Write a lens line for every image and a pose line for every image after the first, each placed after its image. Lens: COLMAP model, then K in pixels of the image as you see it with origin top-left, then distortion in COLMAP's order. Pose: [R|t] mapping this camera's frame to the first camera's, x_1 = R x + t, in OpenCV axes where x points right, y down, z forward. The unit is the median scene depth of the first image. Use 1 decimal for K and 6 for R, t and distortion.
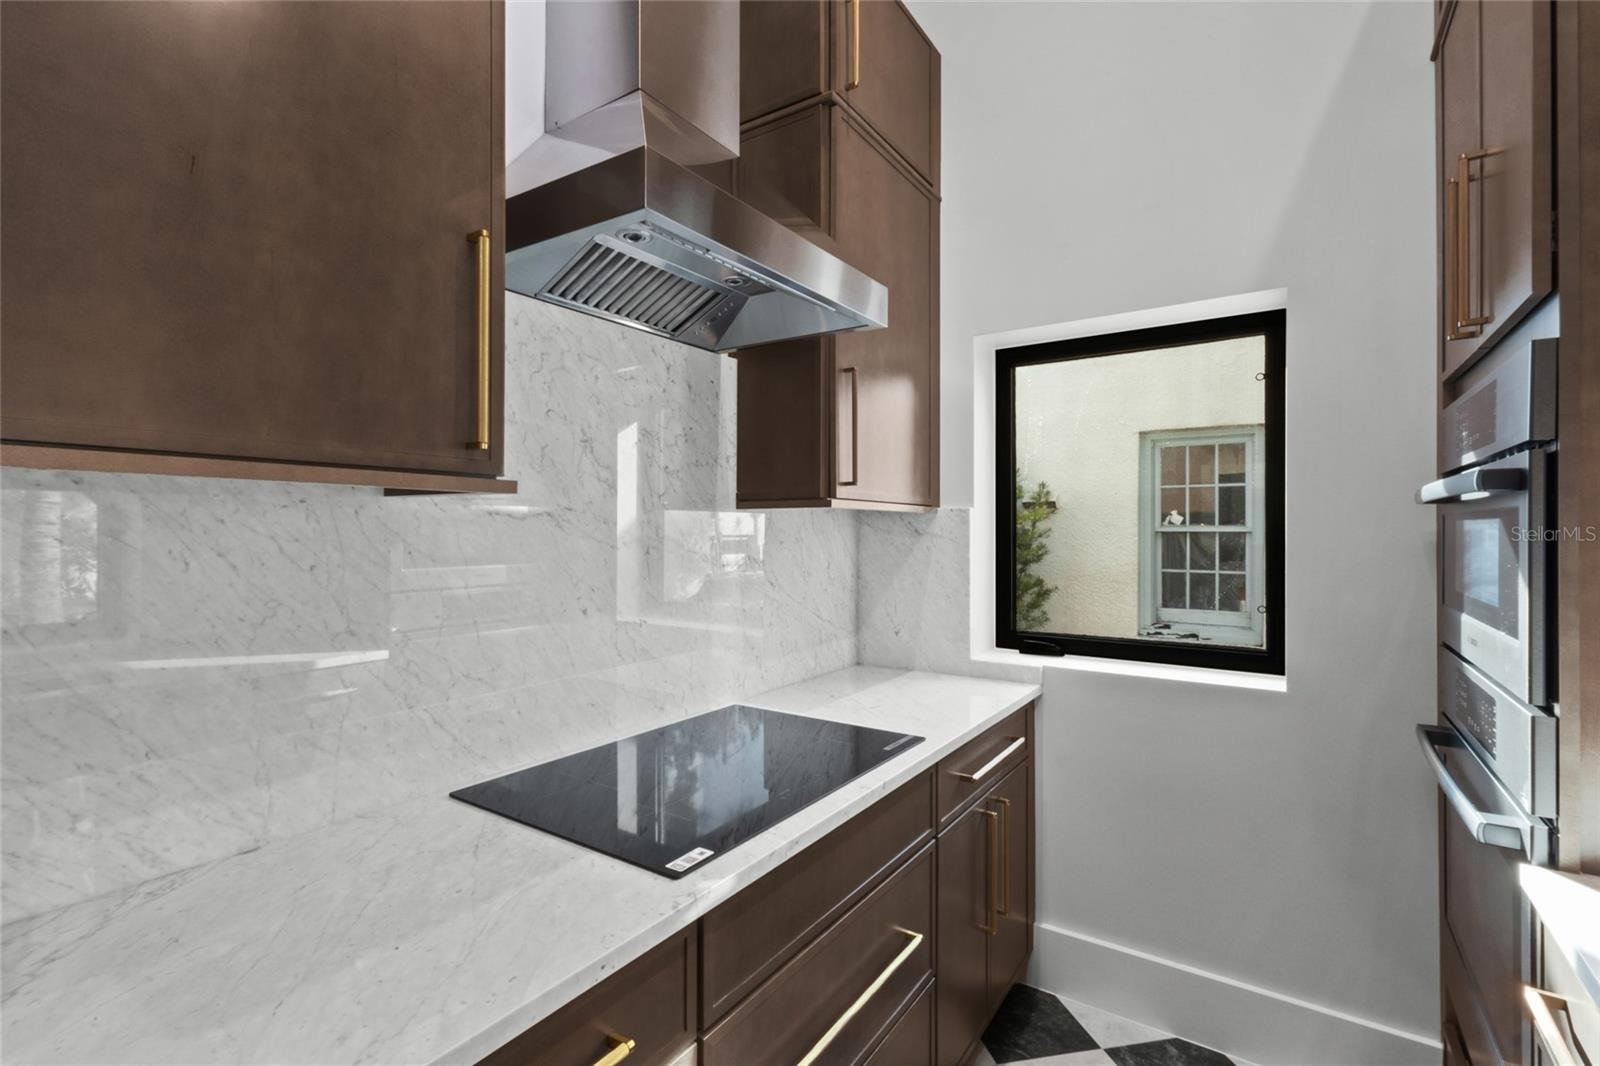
lens RADIAL K [[738.2, 0, 762.7], [0, 738.2, 531.6], [0, 0, 1]] dist [0.002119, -0.000153]
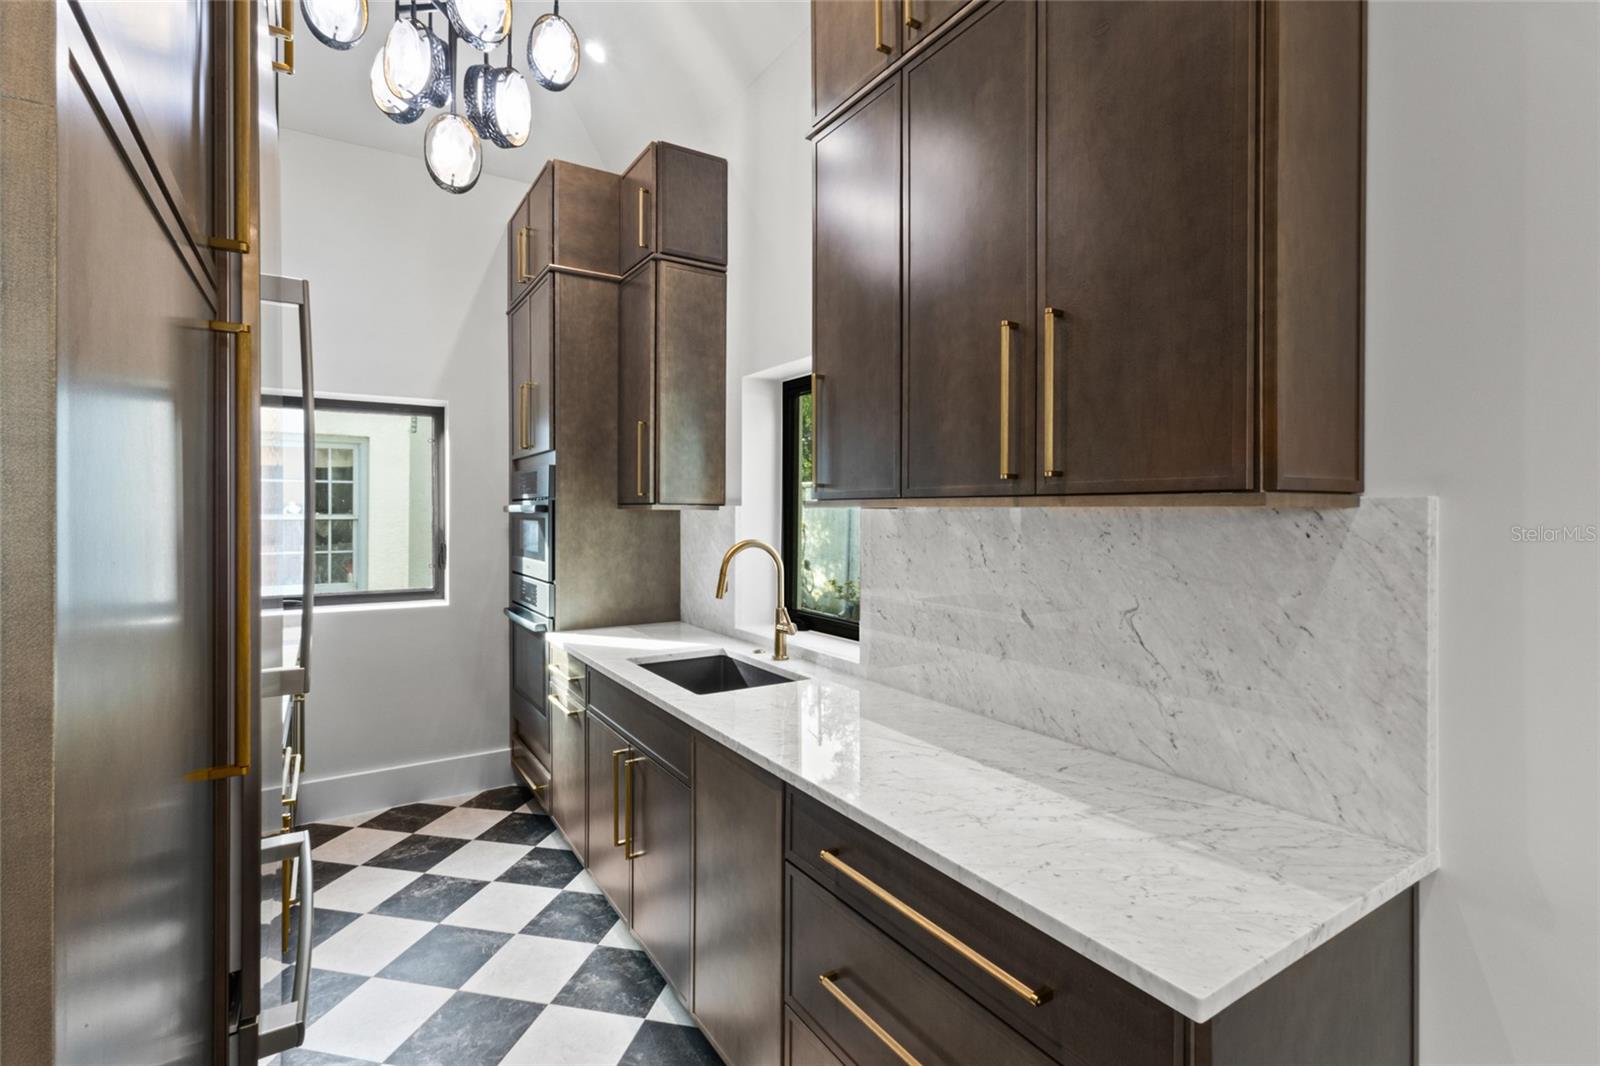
lens RADIAL K [[738.2, 0, 797.4], [0, 738.2, 522.3], [0, 0, 1]] dist [0.002119, -0.000153]
pose [[0.375271, -0.001771, 0.926913, -1.049660], [-0.007137, 0.999963, 0.004800, -0.027664], [-0.926888, -0.008416, 0.375245, -0.821293]]
